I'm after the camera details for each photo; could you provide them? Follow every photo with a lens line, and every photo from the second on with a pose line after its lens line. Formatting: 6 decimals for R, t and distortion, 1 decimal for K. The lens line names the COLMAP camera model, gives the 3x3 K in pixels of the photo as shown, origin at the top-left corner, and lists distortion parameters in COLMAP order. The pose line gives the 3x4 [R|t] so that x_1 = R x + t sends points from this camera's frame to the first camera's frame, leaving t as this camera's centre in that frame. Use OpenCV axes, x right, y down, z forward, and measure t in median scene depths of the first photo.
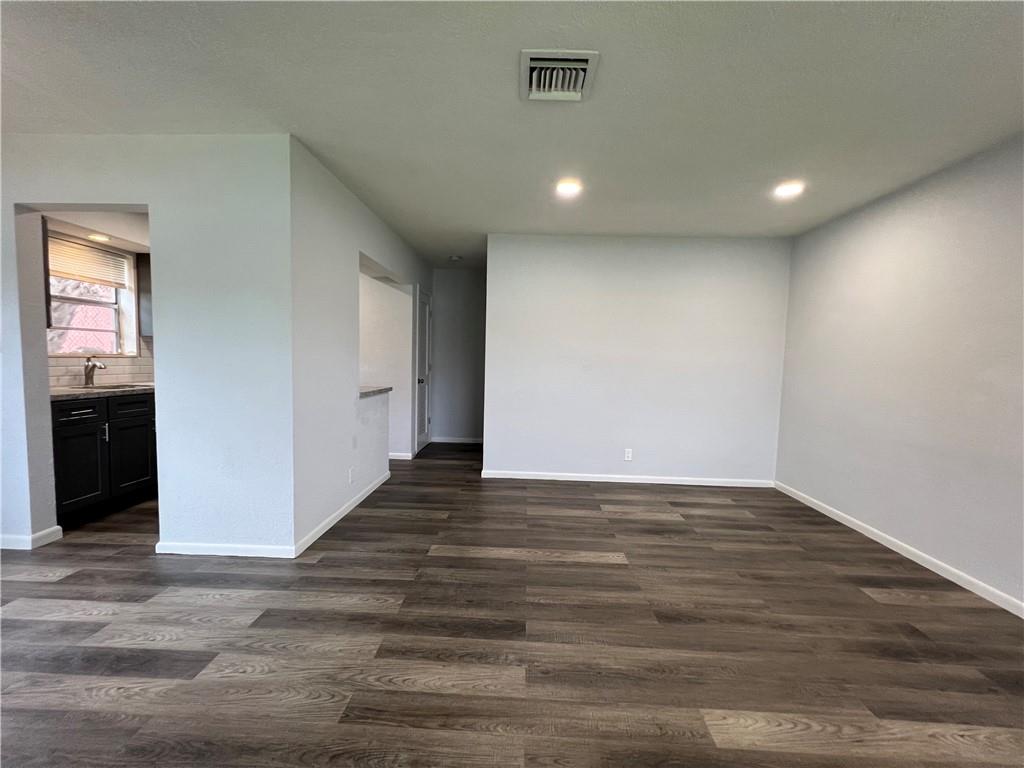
lens RADIAL K [[408.7, 0, 513.3], [0, 408.7, 385.9], [0, 0, 1]] dist [0.000164, 0.000366]
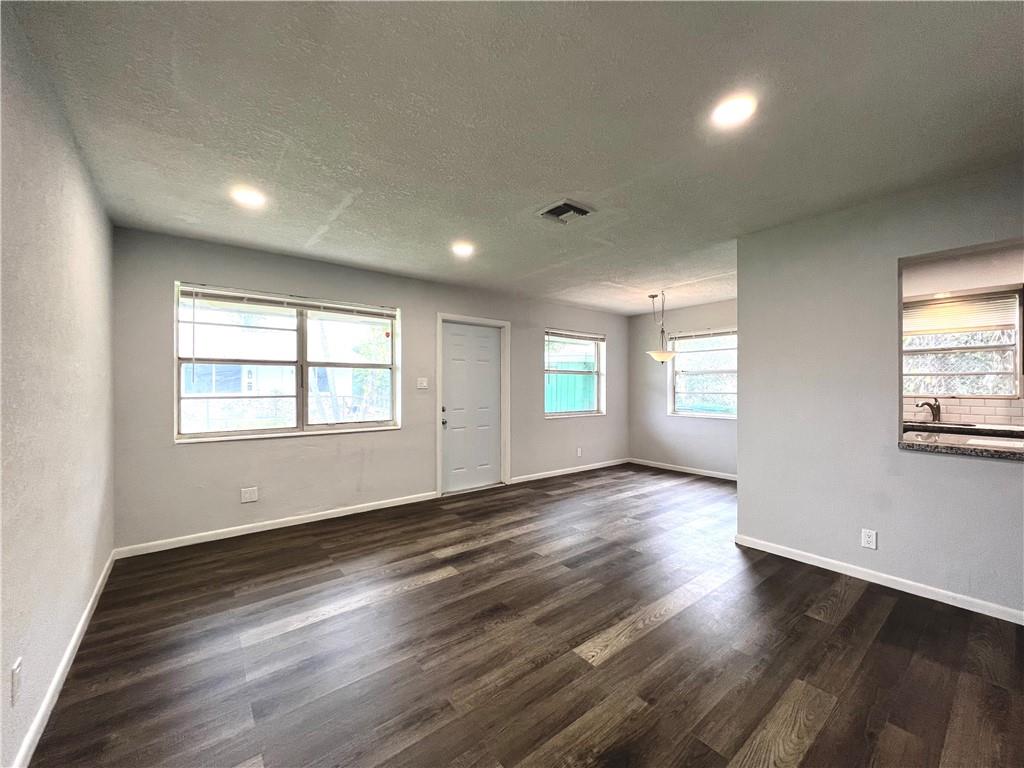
lens RADIAL K [[408.7, 0, 513.3], [0, 408.7, 385.9], [0, 0, 1]] dist [0.000164, 0.000366]
pose [[-0.758312, -0.023689, -0.651462, 0.884592], [-0.061076, 0.997526, 0.034820, -0.092855], [0.649025, 0.066193, -0.757882, 1.472840]]
